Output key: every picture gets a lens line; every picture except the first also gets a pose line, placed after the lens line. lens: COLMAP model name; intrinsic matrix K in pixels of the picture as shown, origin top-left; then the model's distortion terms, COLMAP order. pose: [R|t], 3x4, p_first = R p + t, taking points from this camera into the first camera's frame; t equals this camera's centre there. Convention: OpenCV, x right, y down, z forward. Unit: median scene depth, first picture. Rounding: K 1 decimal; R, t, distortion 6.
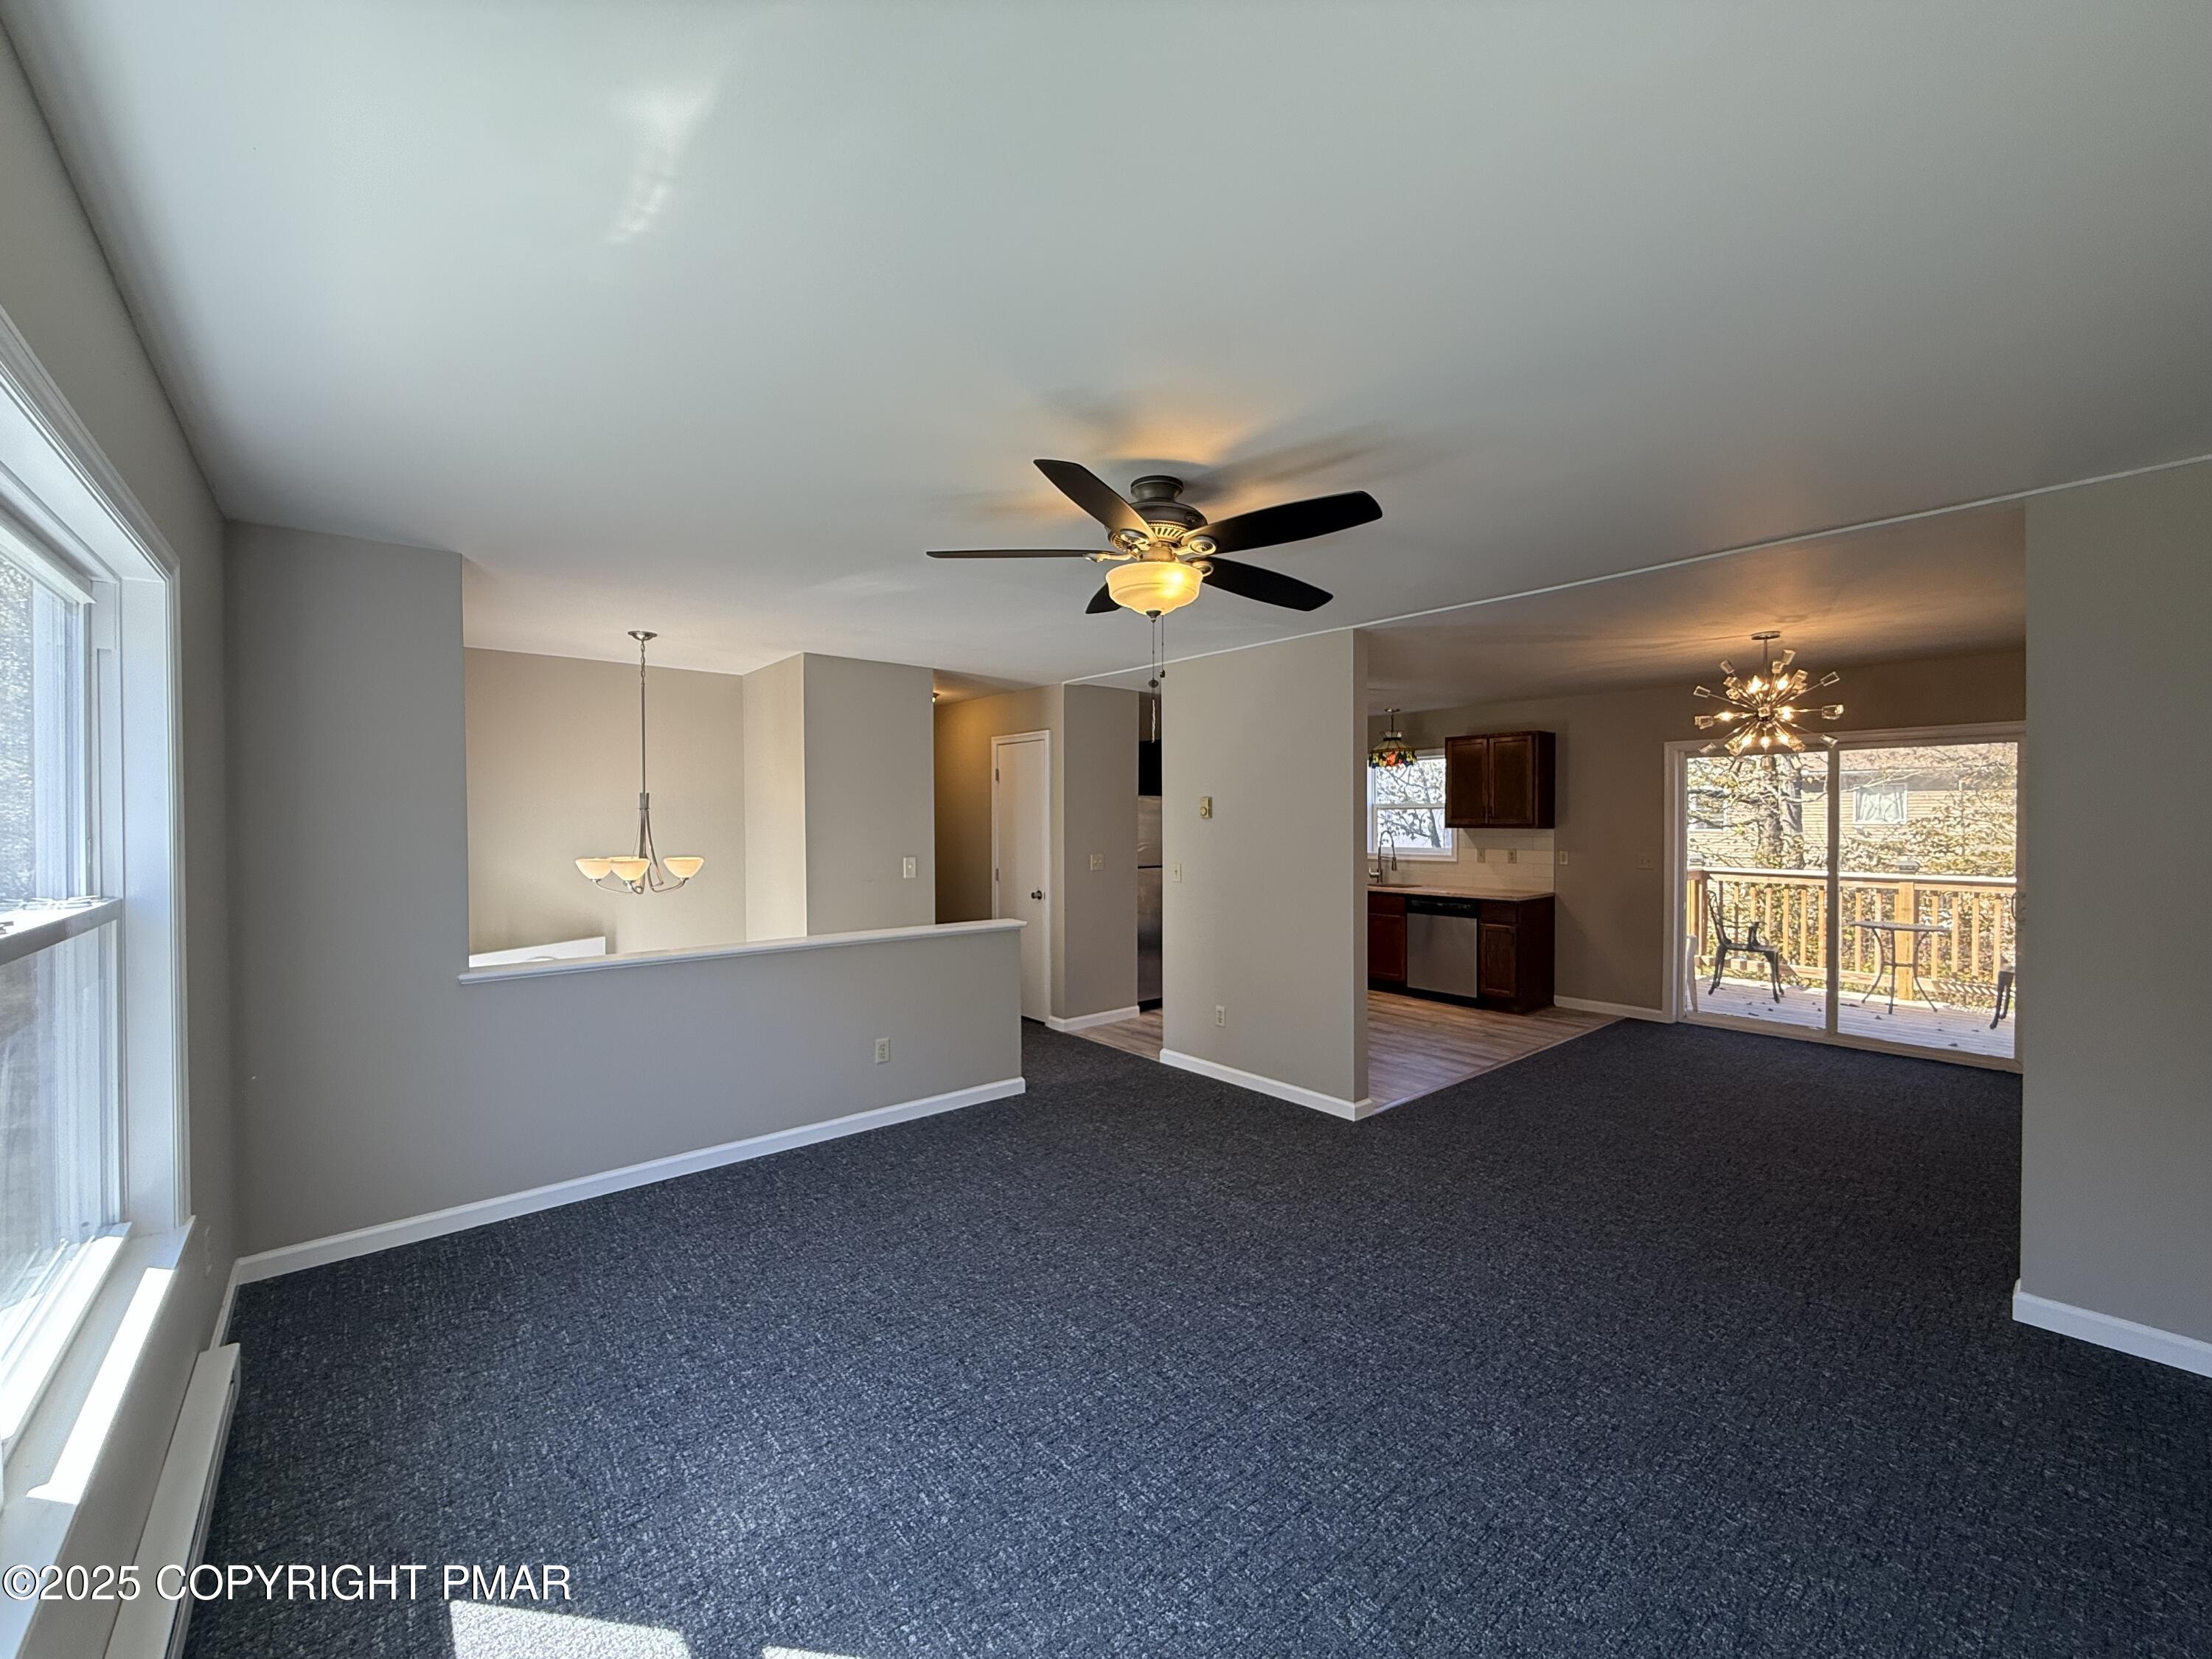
lens RADIAL K [[879.2, 0, 1105.2], [0, 879.2, 825.5], [0, 0, 1]] dist [0.001074, -0.000376]
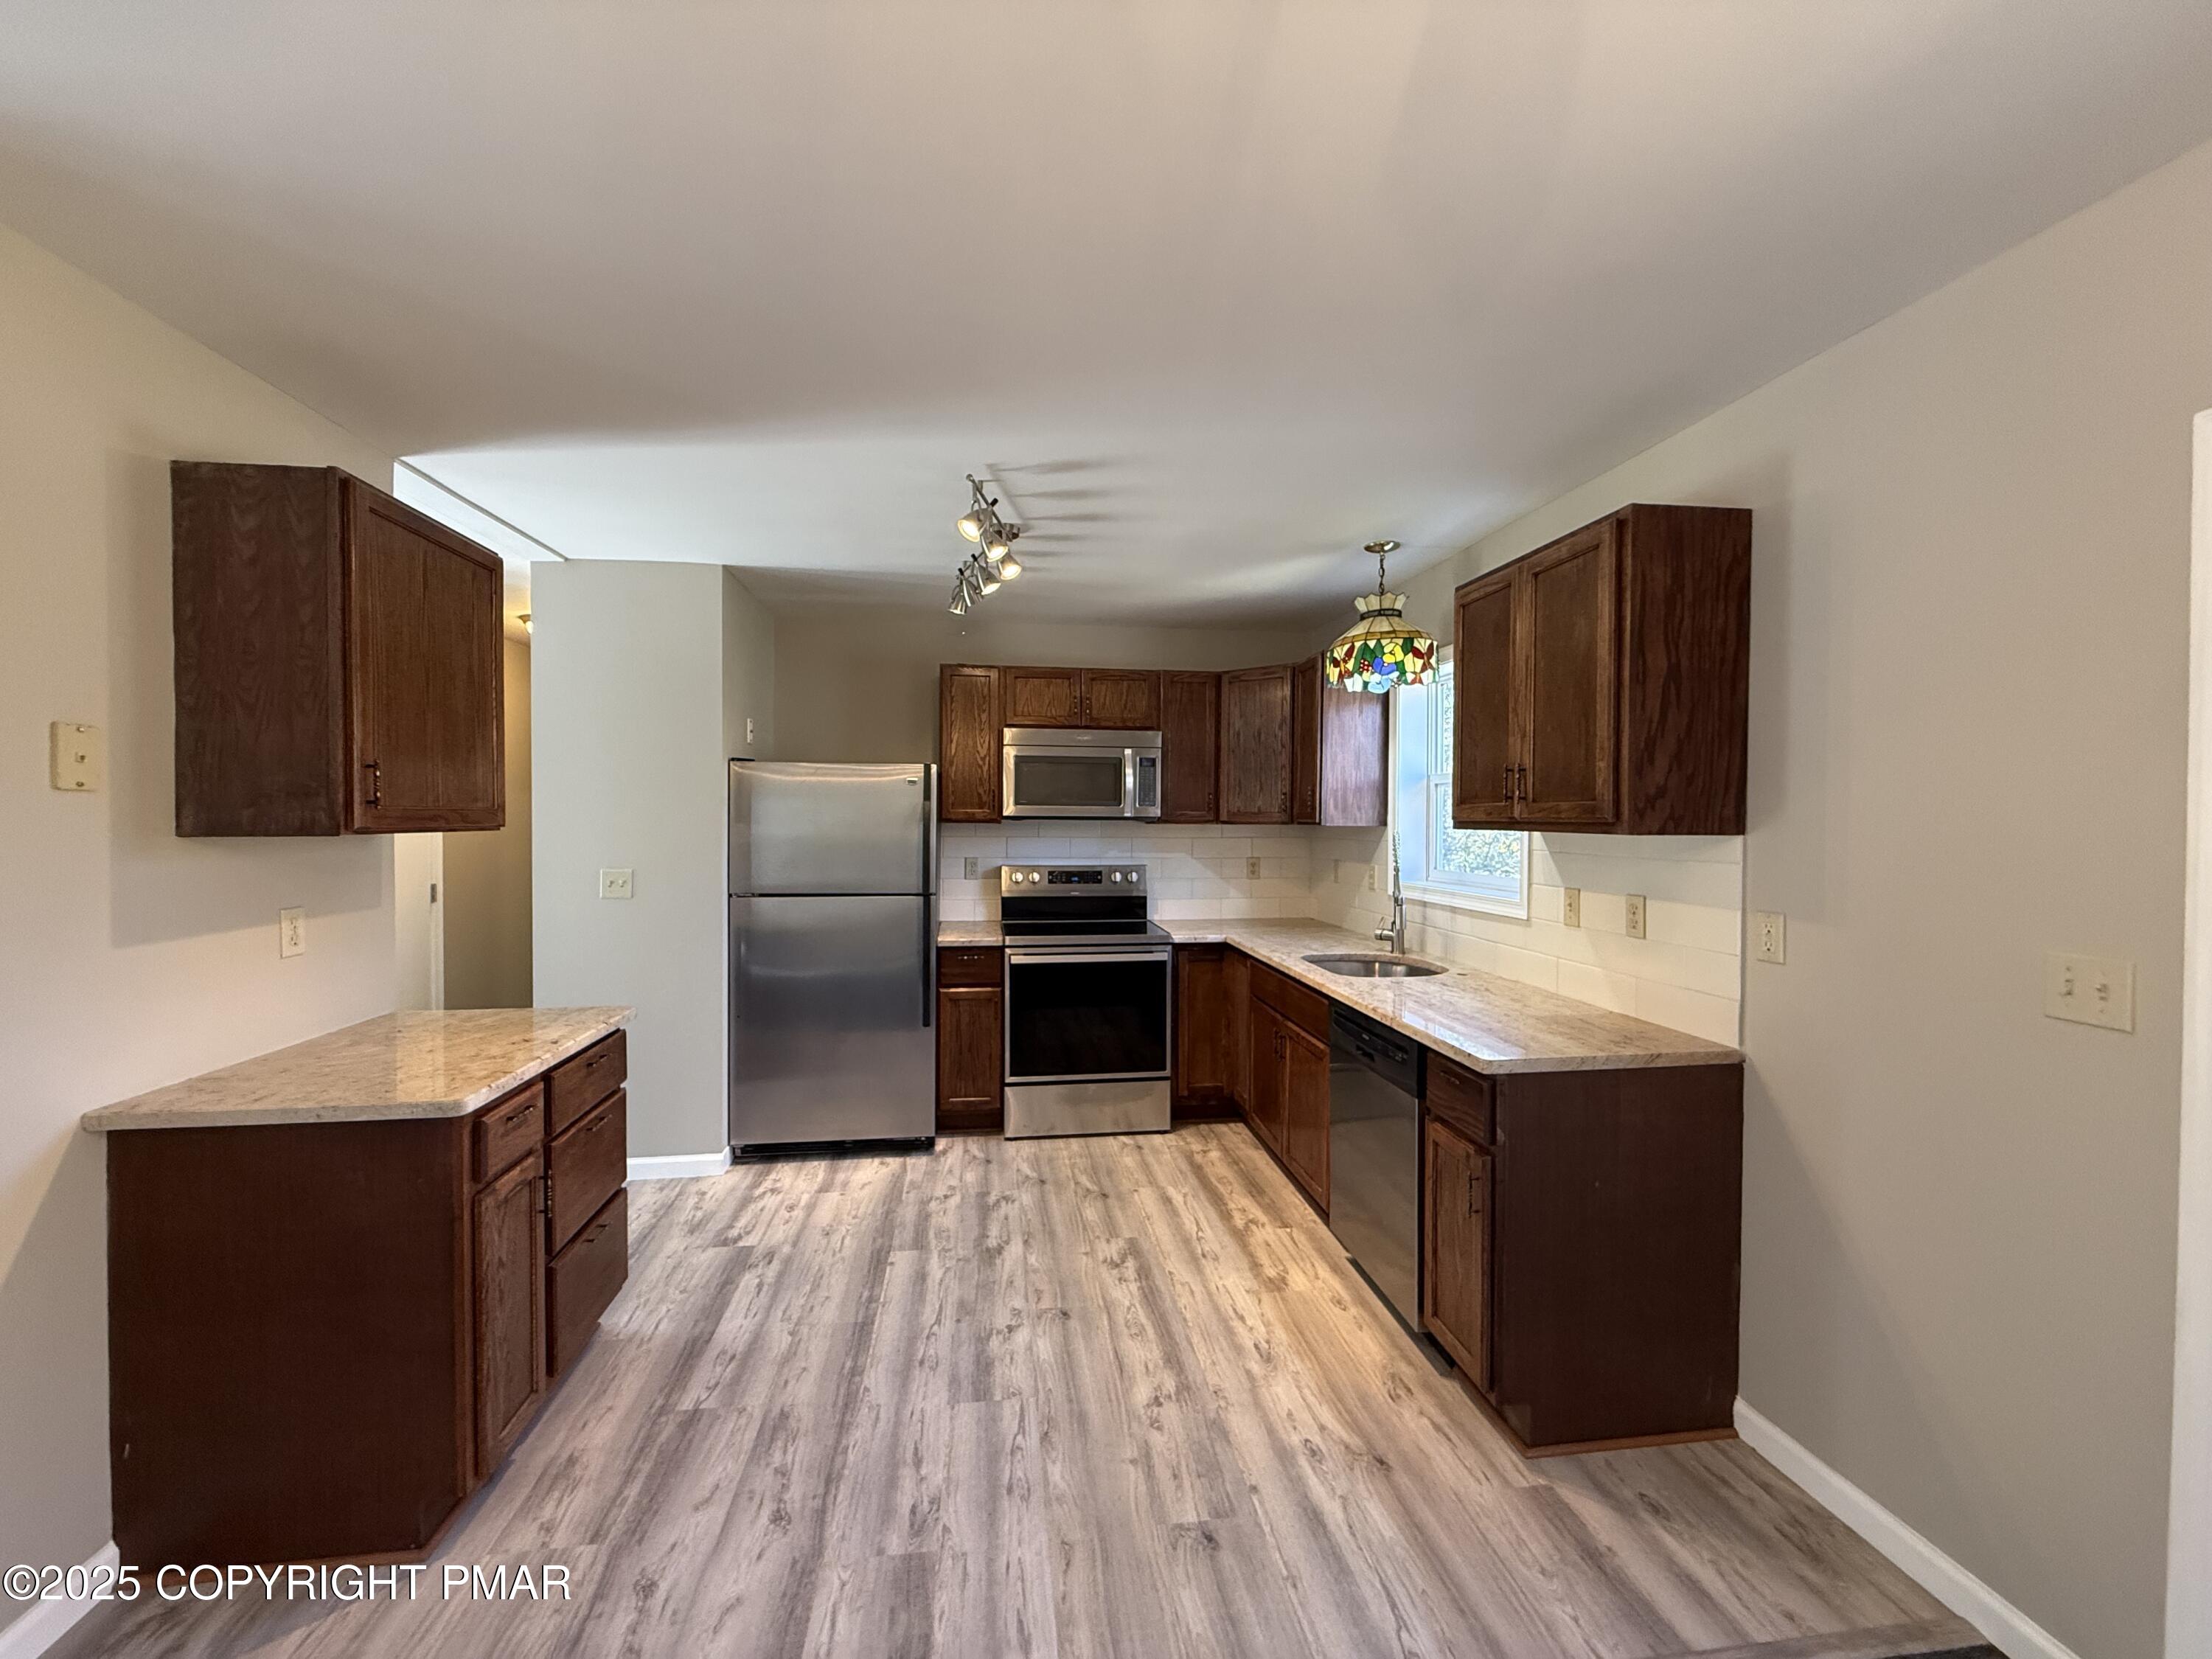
lens RADIAL K [[879.2, 0, 1097.4], [0, 879.2, 831.3], [0, 0, 1]] dist [0.001074, -0.000376]
pose [[0.840843, 0.012625, -0.541131, 0.492762], [-0.007419, 0.999903, 0.011800, -0.000023], [0.541228, -0.005908, 0.840855, 0.641277]]
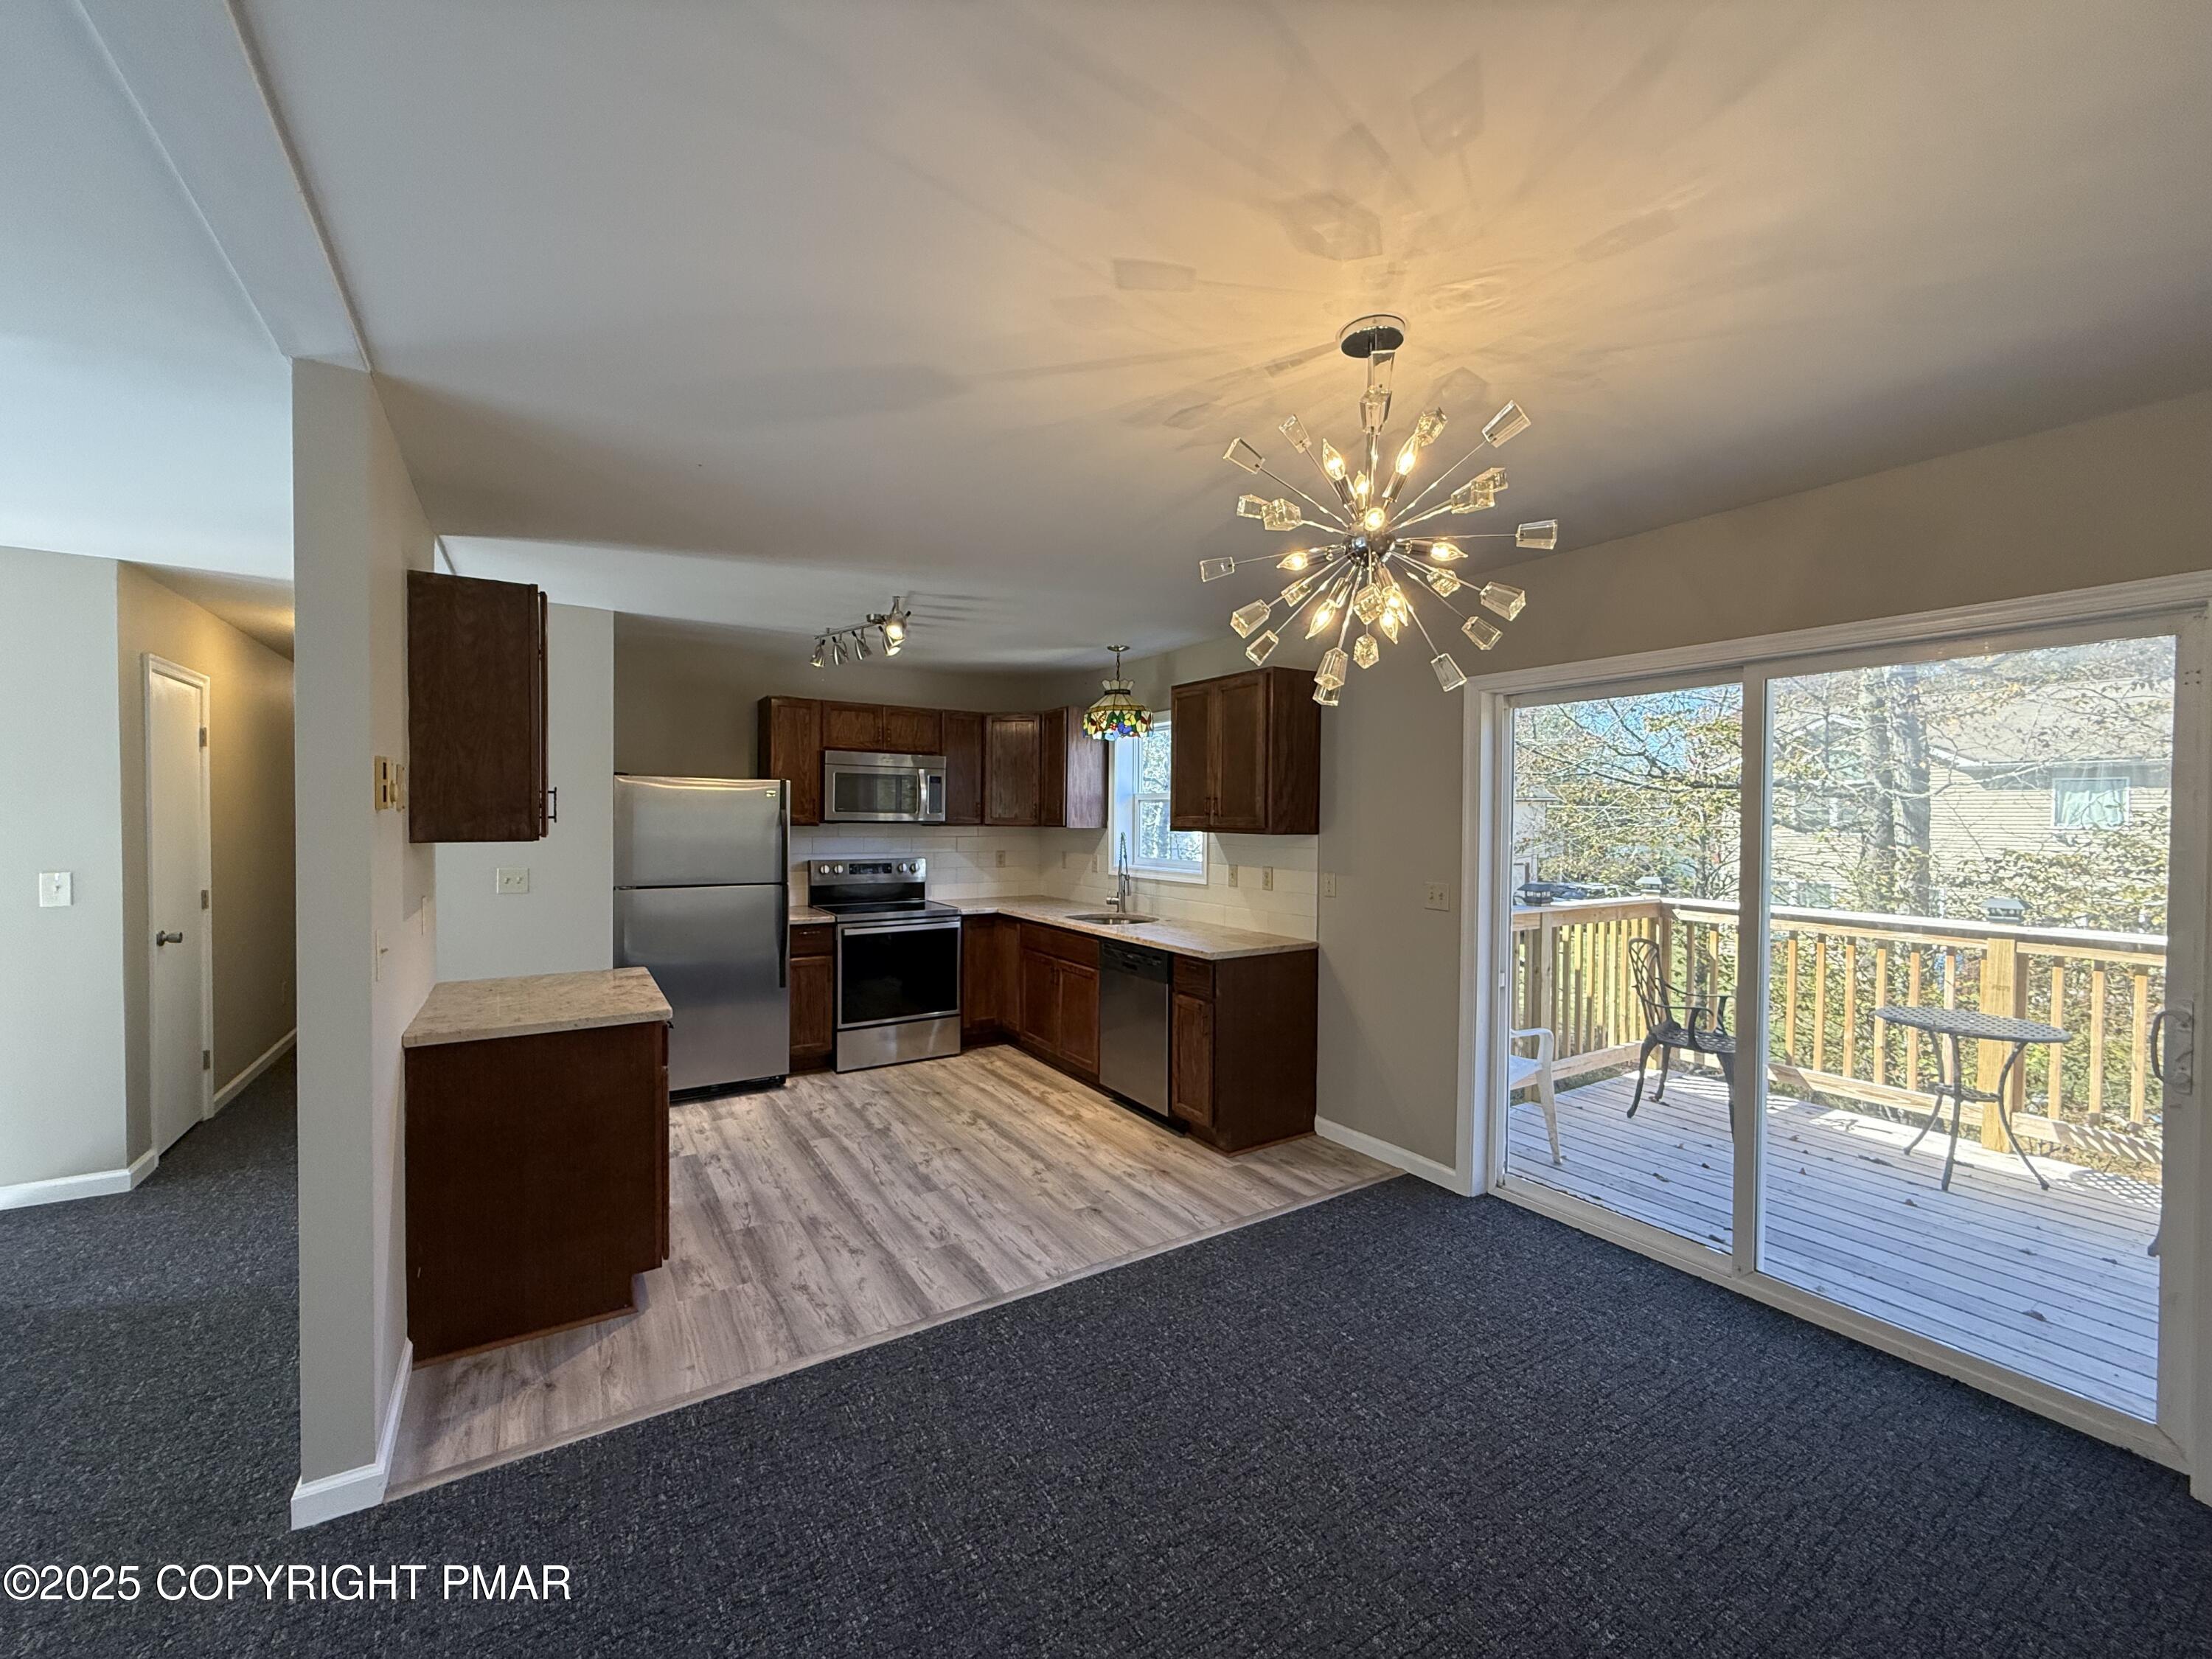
lens RADIAL K [[879.2, 0, 1099.2], [0, 879.2, 828.6], [0, 0, 1]] dist [0.001074, -0.000376]
pose [[0.990501, 0.010439, -0.137111, 0.450171], [-0.009248, 0.999914, 0.009320, -0.005035], [0.137197, -0.007964, 0.990512, 0.398116]]
